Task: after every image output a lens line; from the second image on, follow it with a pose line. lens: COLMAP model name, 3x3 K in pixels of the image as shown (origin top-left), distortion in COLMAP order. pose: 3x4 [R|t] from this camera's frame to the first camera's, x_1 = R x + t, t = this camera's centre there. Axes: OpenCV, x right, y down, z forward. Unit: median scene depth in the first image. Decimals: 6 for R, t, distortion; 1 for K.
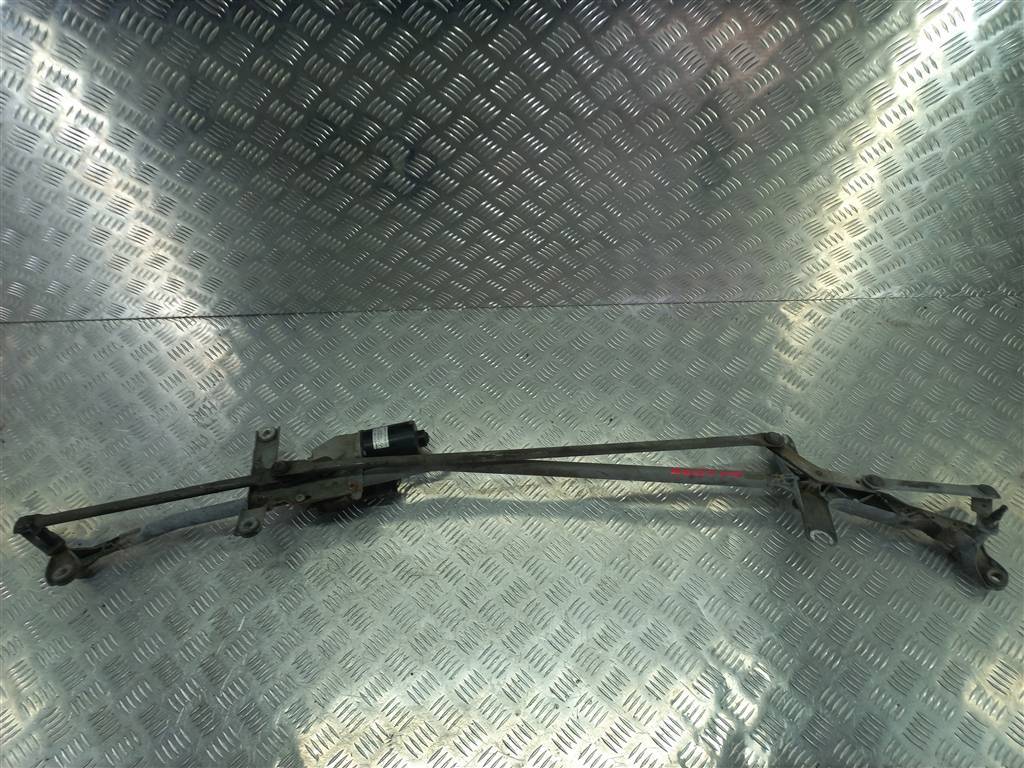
lens RADIAL K [[752.8, 0, 512.0], [0, 752.8, 384.0], [0, 0, 1]] dist [0.025947, -0.007734]
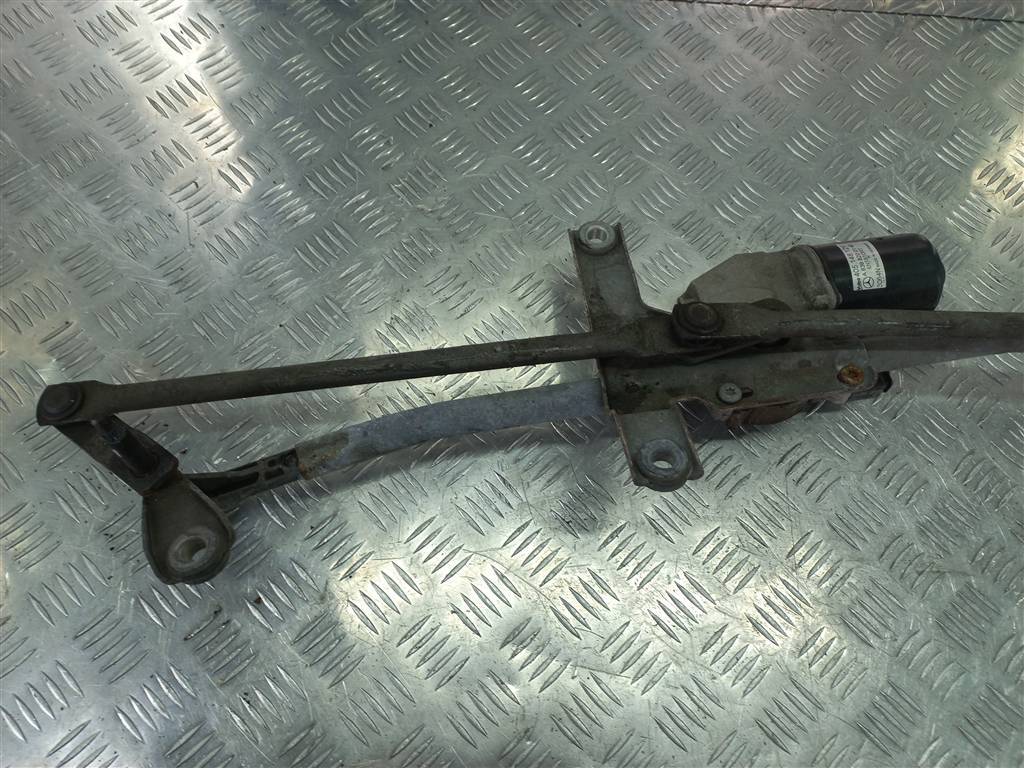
lens RADIAL K [[752.8, 0, 512.0], [0, 752.8, 384.0], [0, 0, 1]] dist [0.025947, -0.007734]
pose [[0.994671, 0.072407, 0.073394, -0.429283], [-0.085719, 0.976349, 0.198479, 0.071330], [-0.057287, -0.203713, 0.977353, 0.586211]]
